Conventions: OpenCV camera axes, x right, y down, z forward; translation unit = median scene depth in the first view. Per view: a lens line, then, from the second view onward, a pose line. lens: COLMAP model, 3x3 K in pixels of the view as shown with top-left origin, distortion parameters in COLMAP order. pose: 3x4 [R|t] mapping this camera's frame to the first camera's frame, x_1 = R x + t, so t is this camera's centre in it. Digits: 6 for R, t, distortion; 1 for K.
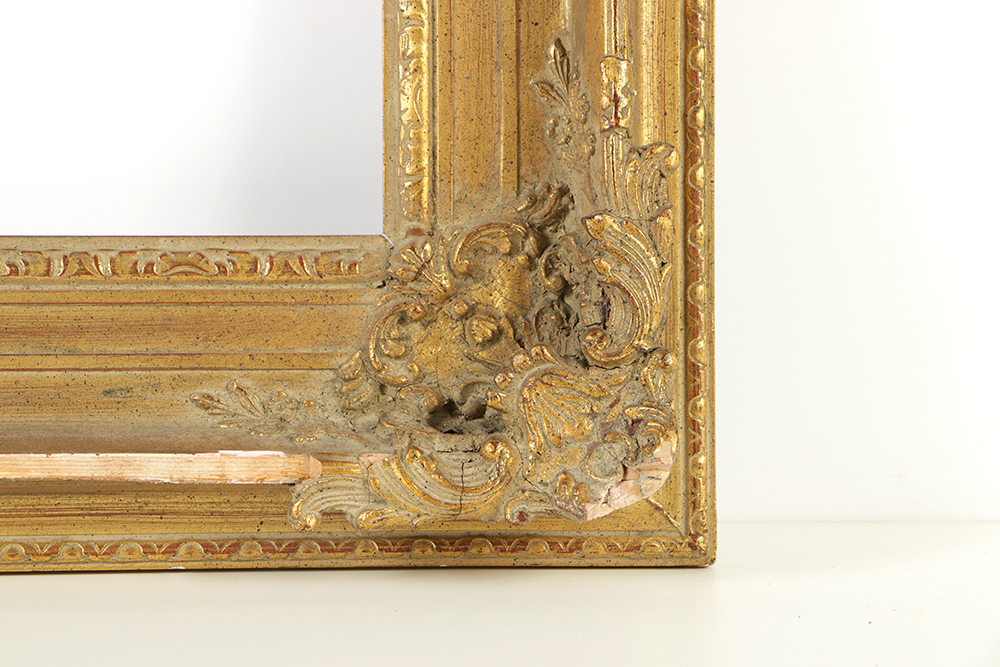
lens RADIAL K [[4243.6, 0, 500.0], [0, 4243.6, 333.5], [0, 0, 1]] dist [0.908894, -4.044656]
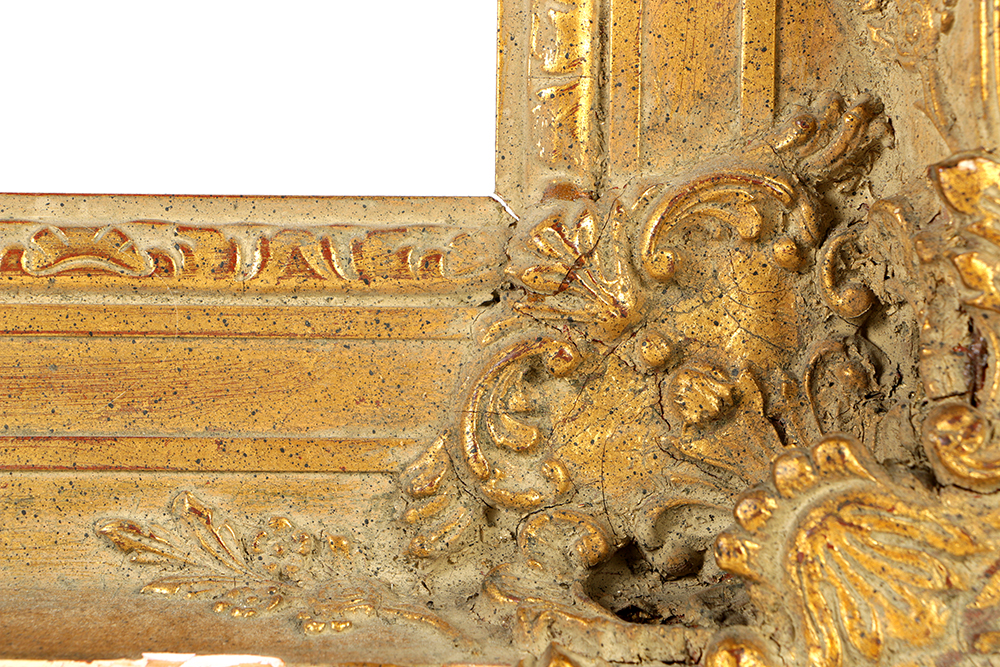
lens RADIAL K [[3451.9, 0, 500.0], [0, 3451.9, 333.5], [0, 0, 1]] dist [0.329210, 0.169984]
pose [[0.999886, 0.012715, -0.008200, -0.023601], [-0.012539, 0.999695, 0.021271, -0.016034], [0.008468, -0.021165, 0.999740, 0.607064]]
